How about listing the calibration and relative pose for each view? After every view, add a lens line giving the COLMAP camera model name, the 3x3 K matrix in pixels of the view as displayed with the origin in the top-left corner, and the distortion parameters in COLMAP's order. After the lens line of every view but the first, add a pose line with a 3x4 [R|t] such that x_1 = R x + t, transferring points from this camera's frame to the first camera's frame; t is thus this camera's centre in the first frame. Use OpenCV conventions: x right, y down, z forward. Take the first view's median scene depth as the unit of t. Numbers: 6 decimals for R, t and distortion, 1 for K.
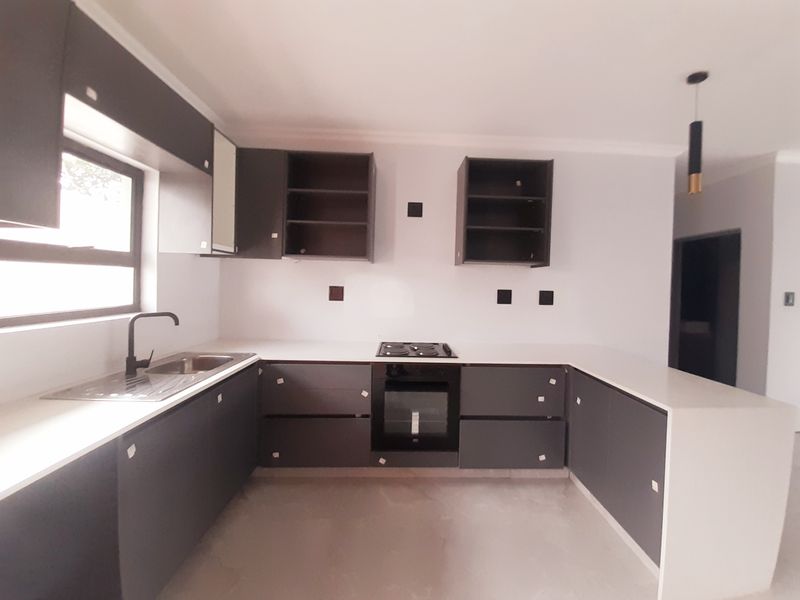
lens RADIAL K [[316.8, 0, 409.7], [0, 316.8, 287.9], [0, 0, 1]] dist [0.004369, -0.010132]
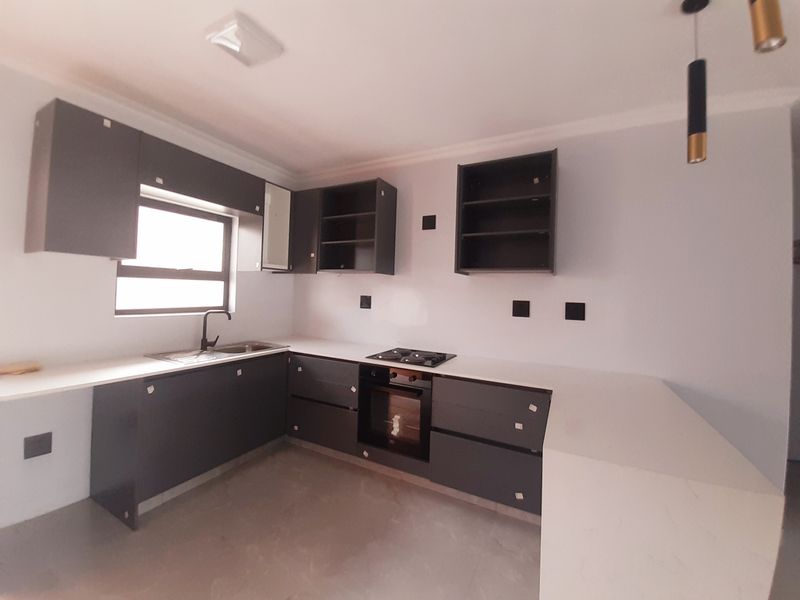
lens RADIAL K [[316.8, 0, 407.9], [0, 316.8, 288.1], [0, 0, 1]] dist [0.004369, -0.010132]
pose [[0.877173, -0.006734, -0.480127, 0.557945], [-0.015617, 0.998973, -0.042544, 0.016192], [0.479920, 0.044817, 0.876167, 0.080154]]
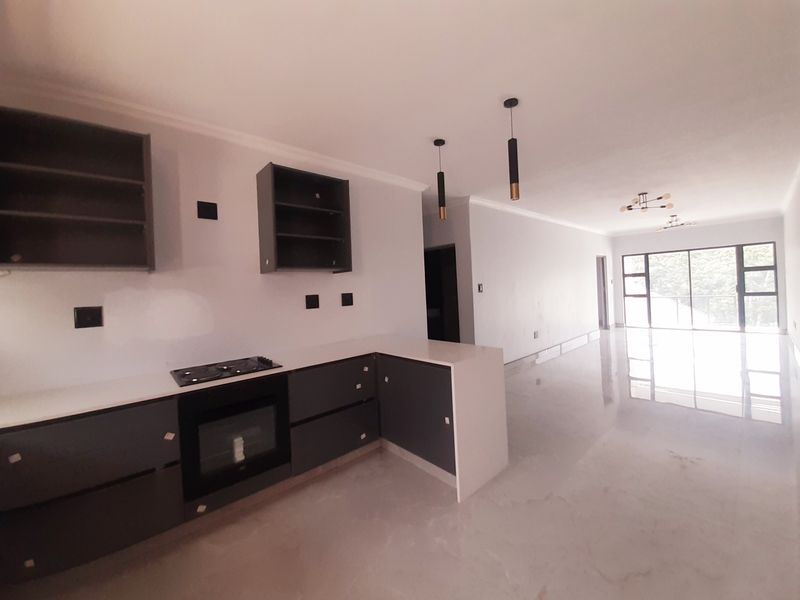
lens RADIAL K [[316.8, 0, 408.9], [0, 316.8, 290.4], [0, 0, 1]] dist [0.004369, -0.010132]
pose [[0.755836, -0.062515, 0.651770, -0.174844], [0.072481, 0.997302, 0.011603, 0.002115], [-0.650737, 0.038471, 0.758328, -0.008578]]
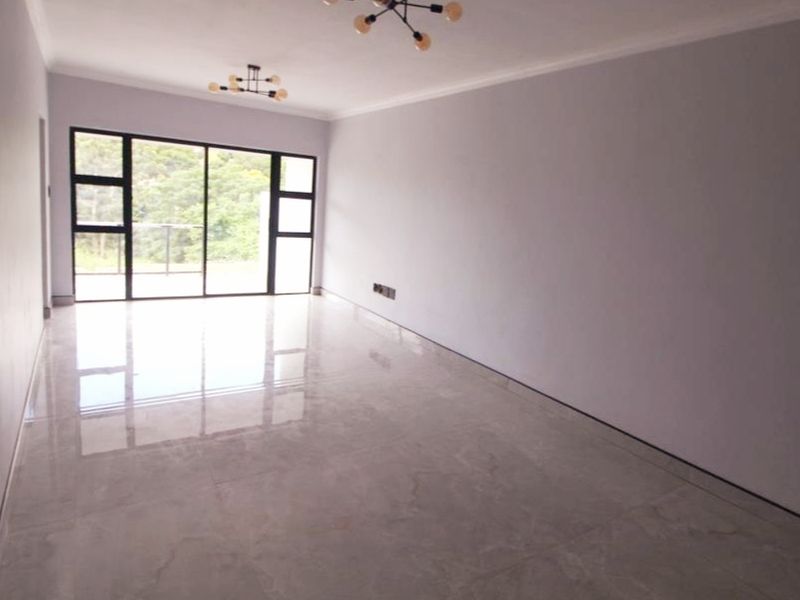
lens RADIAL K [[569.2, 0, 423.1], [0, 569.2, 301.0], [0, 0, 1]] dist [0.017393, -0.056364]
pose [[-0.591105, -0.190544, 0.783765, 0.979159], [-0.072399, 0.980308, 0.183724, 0.008439], [-0.803339, 0.051856, -0.593261, 1.527501]]
